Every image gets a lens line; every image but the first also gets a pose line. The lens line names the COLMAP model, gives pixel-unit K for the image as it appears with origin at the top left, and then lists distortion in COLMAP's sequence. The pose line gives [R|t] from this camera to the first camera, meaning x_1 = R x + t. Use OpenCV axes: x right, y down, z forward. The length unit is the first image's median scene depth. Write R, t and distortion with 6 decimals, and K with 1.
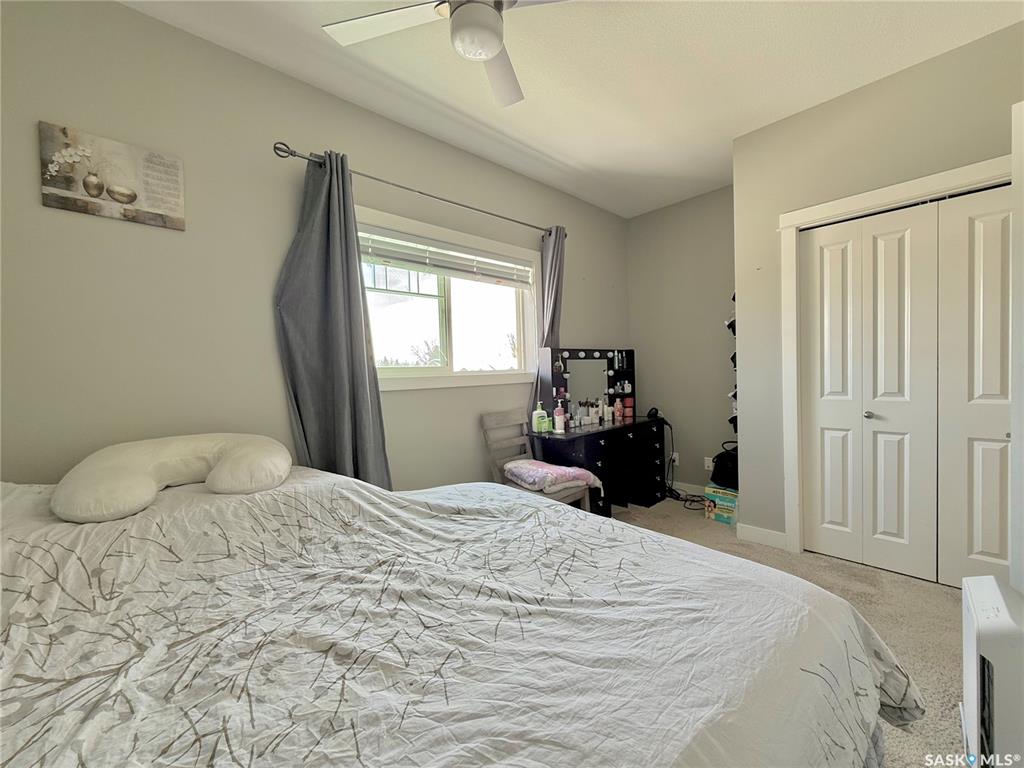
lens RADIAL K [[409.7, 0, 516.5], [0, 409.7, 385.7], [0, 0, 1]] dist [0.003734, -0.000796]
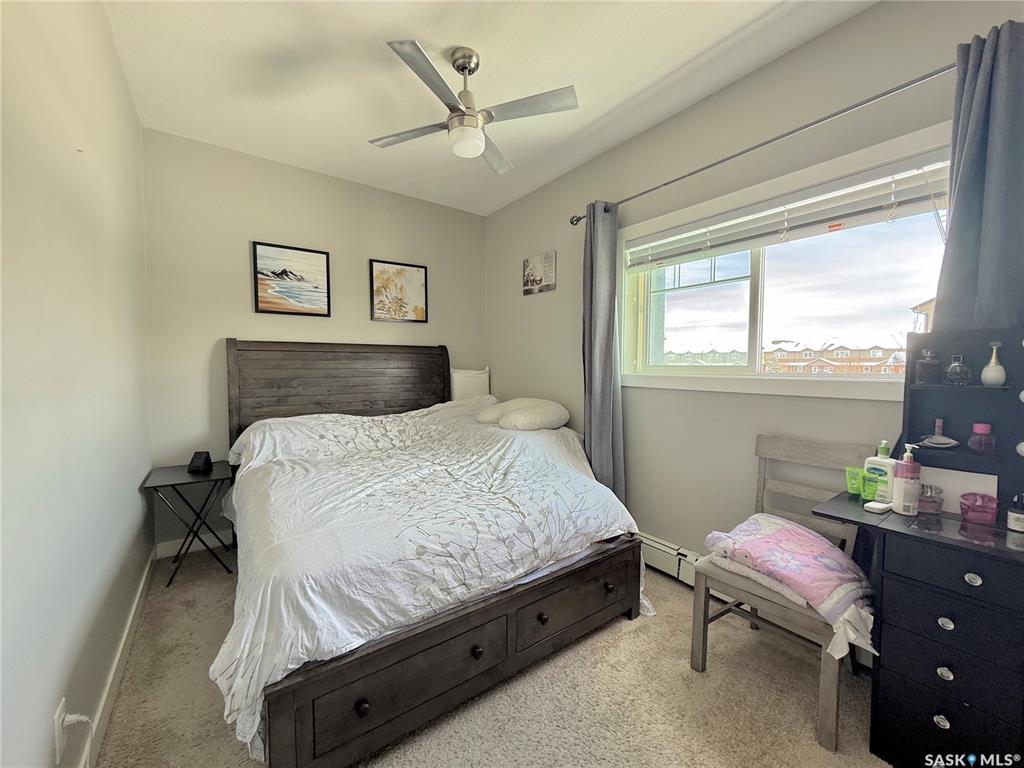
lens RADIAL K [[409.7, 0, 515.4], [0, 409.7, 382.3], [0, 0, 1]] dist [0.003734, -0.000796]
pose [[-0.122785, 0.074476, -0.989635, 1.170304], [-0.034679, 0.996249, 0.079277, -0.108303], [0.991827, 0.044053, -0.119742, 1.161734]]
